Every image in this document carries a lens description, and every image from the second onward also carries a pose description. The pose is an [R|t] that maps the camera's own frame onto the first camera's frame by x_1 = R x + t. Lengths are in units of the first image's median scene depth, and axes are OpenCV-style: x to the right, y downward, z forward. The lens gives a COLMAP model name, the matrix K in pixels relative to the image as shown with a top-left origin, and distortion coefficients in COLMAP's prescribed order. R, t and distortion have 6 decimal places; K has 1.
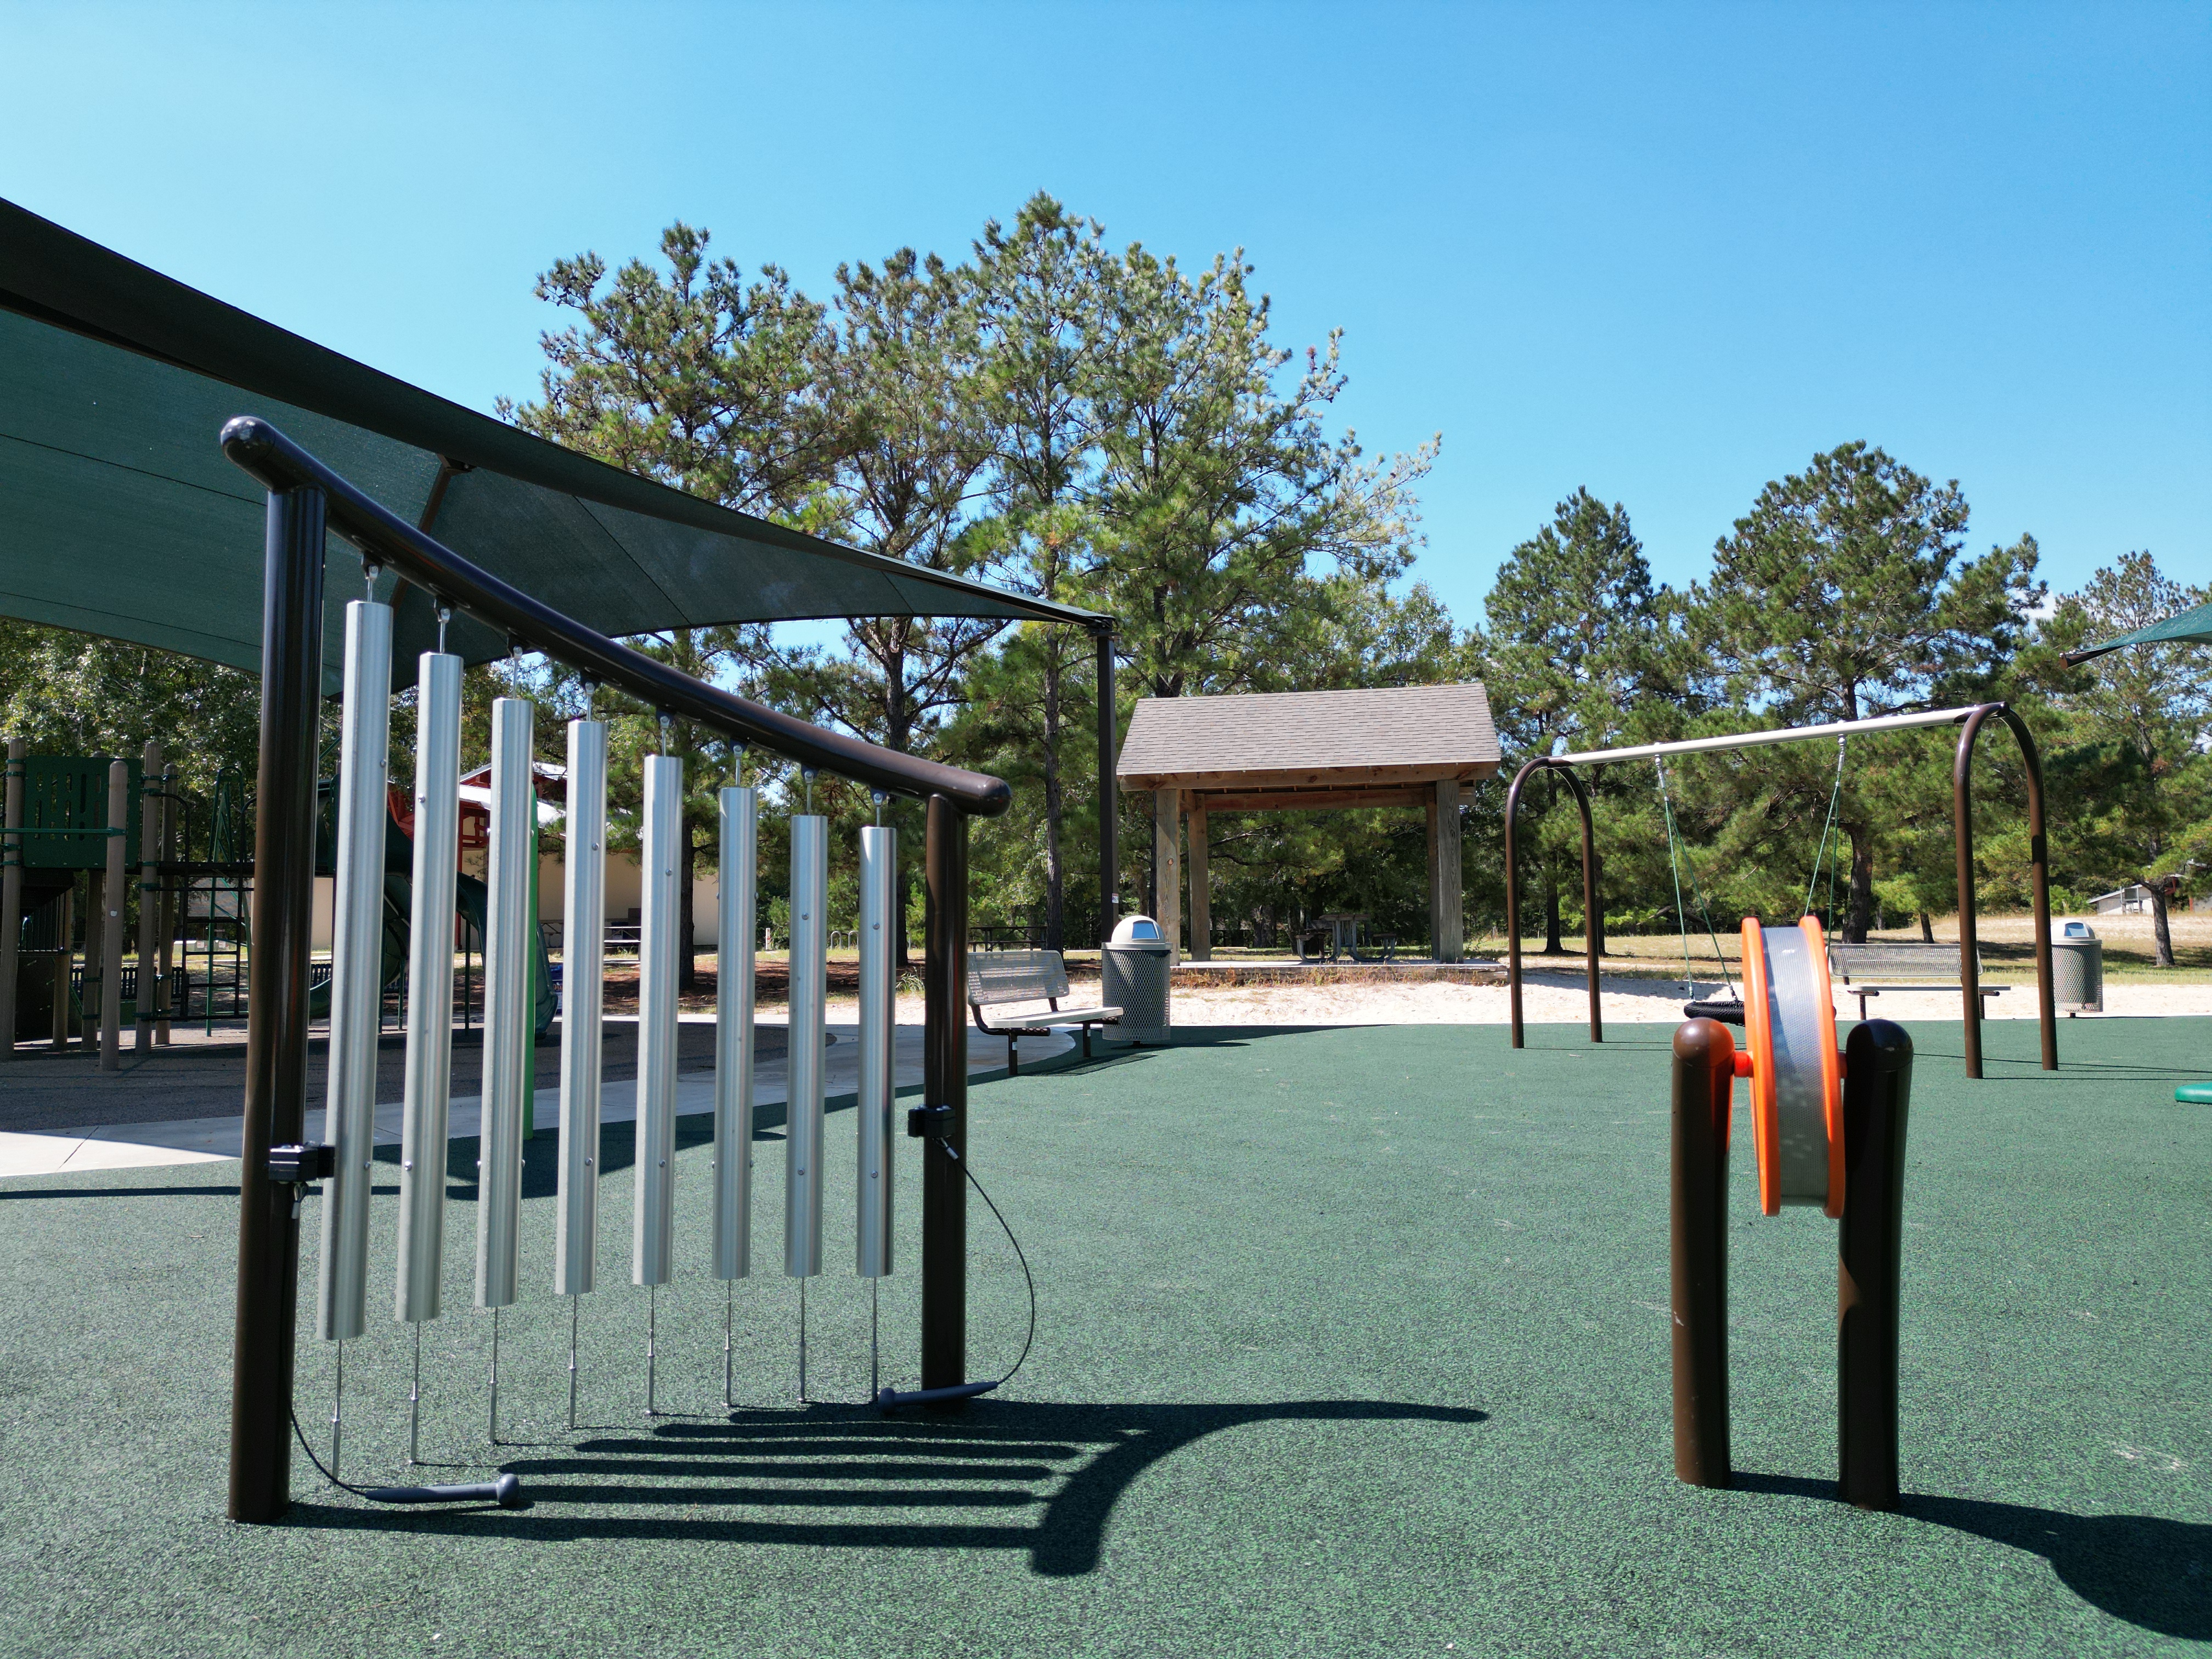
lens RADIAL K [[1584.5, 0, 1110.6], [0, 1584.5, 820.3], [0, 0, 1]] dist [0.043150, -0.028511]
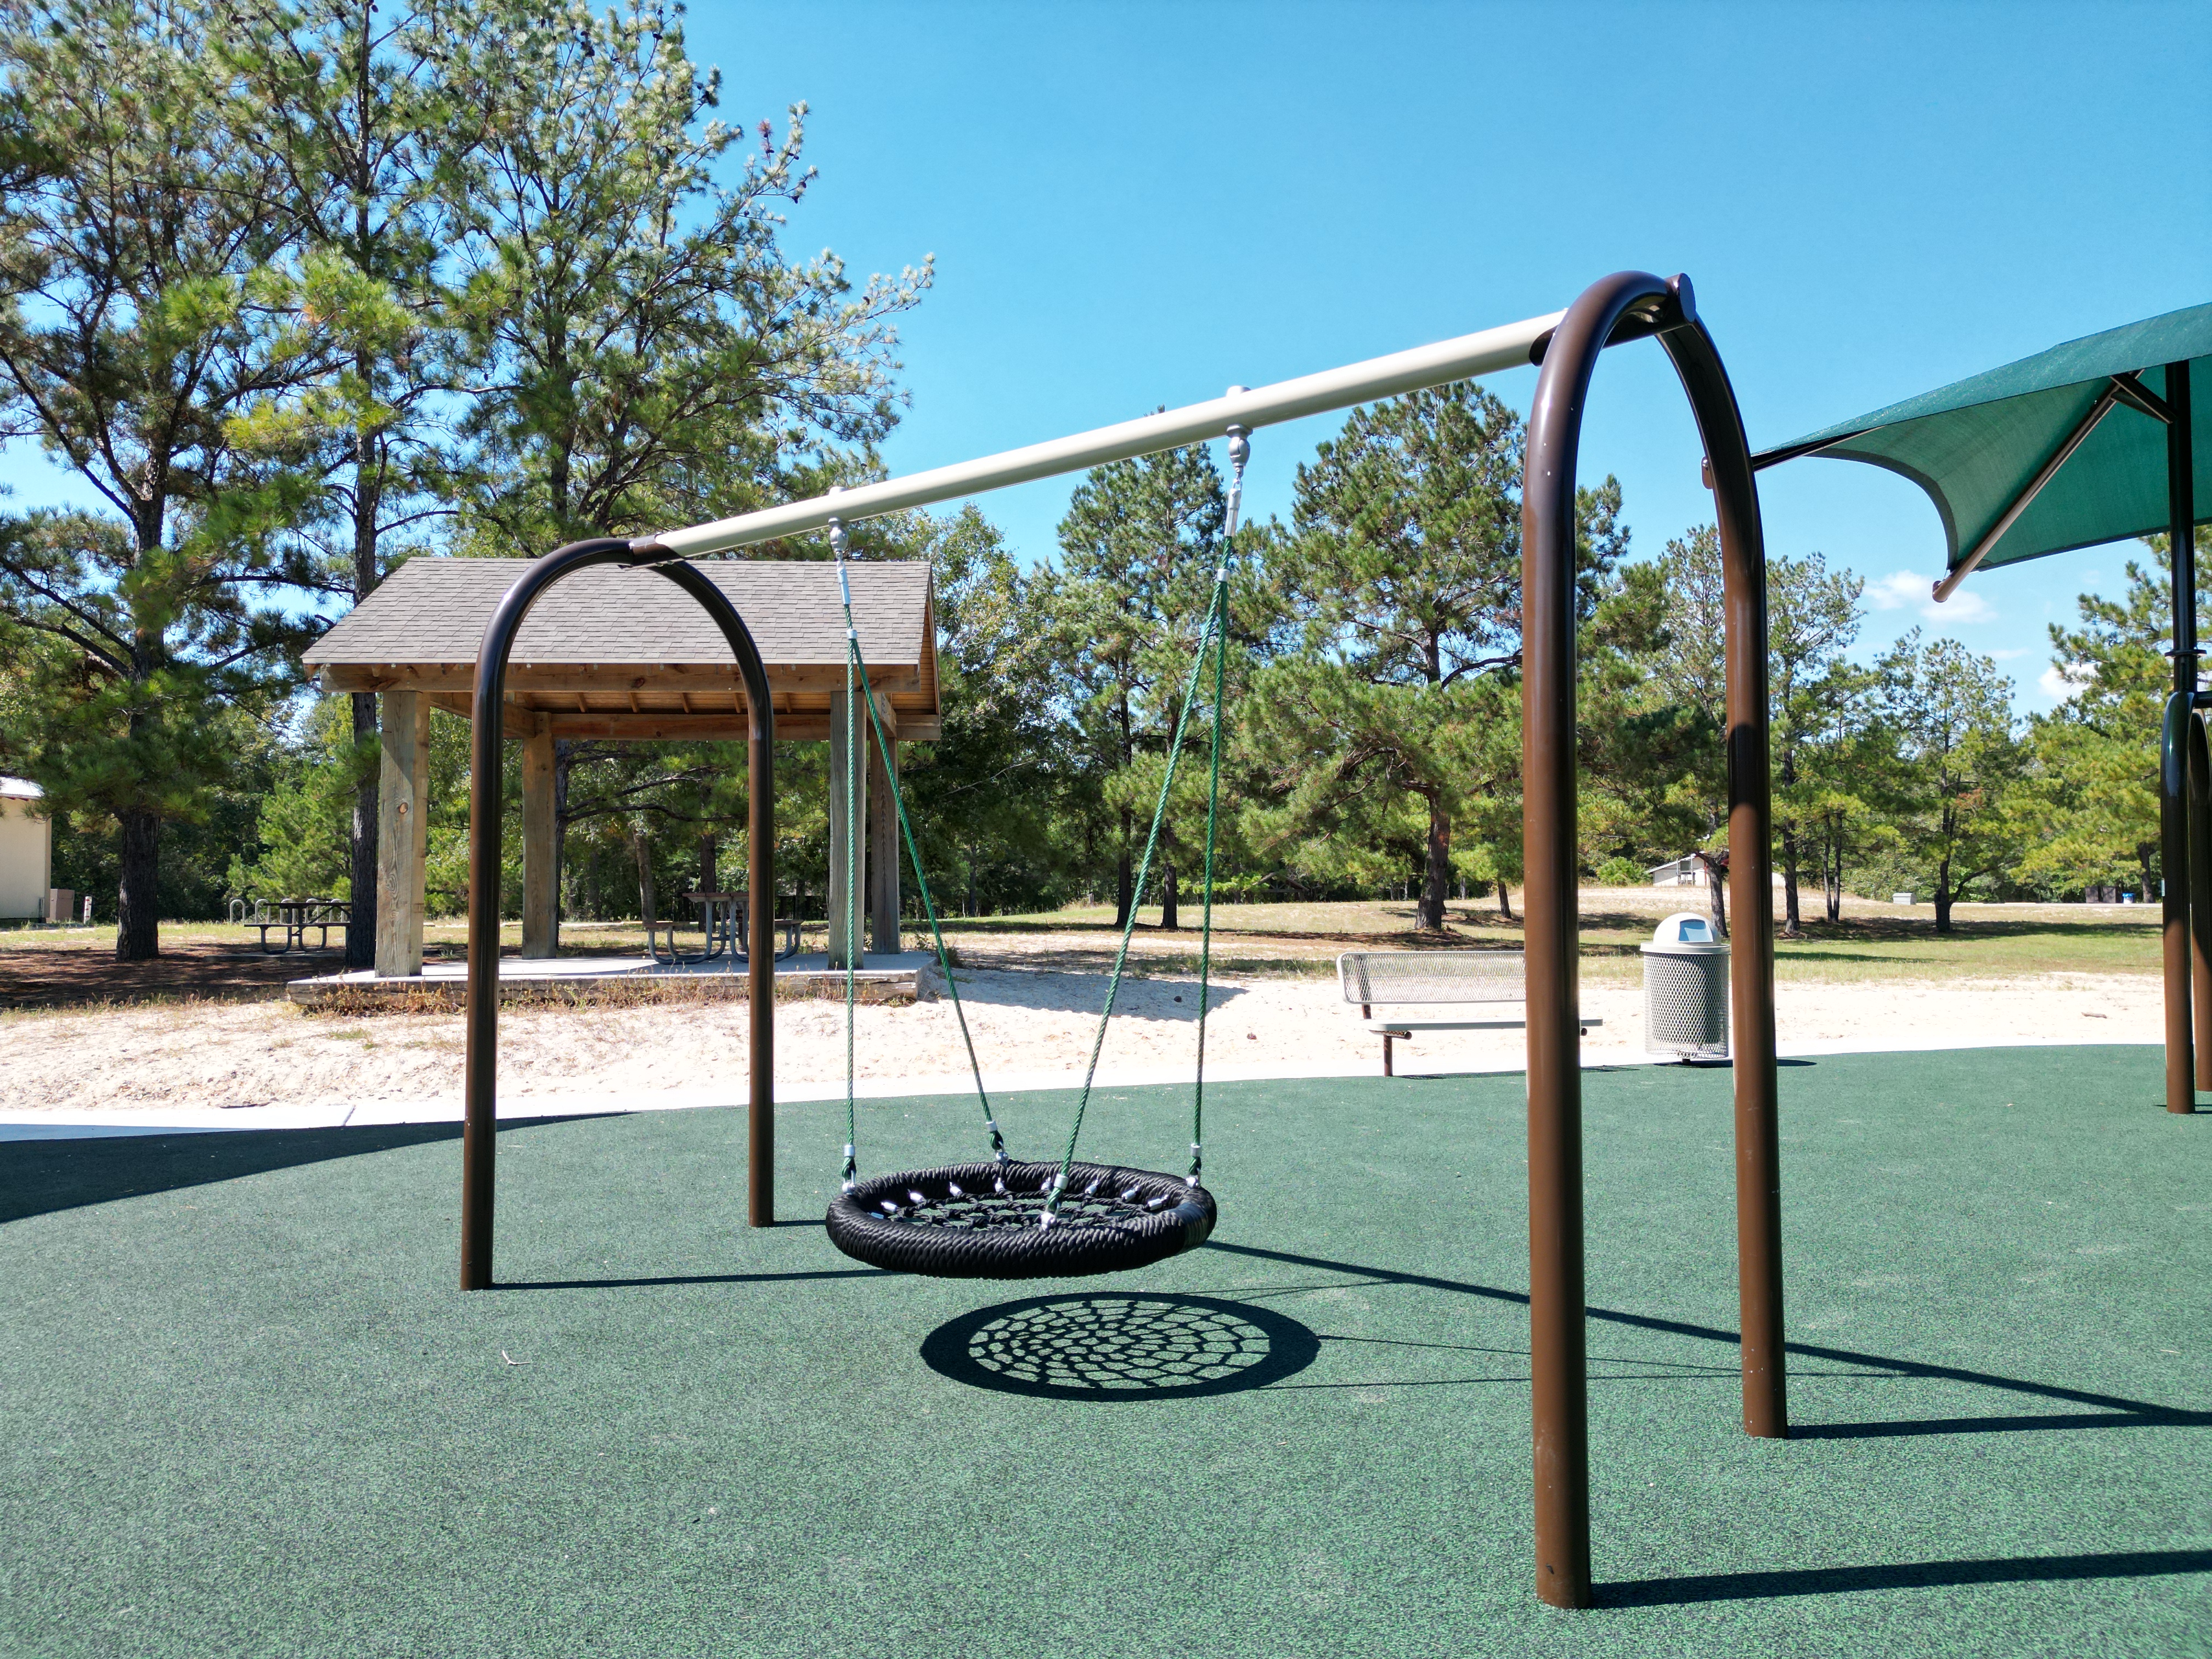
lens RADIAL K [[1584.5, 0, 1110.6], [0, 1584.5, 820.3], [0, 0, 1]] dist [0.043150, -0.028511]
pose [[0.974465, 0.015652, 0.223993, 0.083258], [-0.020944, 0.999554, 0.021269, 0.005420], [-0.223560, -0.025417, 0.974359, 0.156673]]
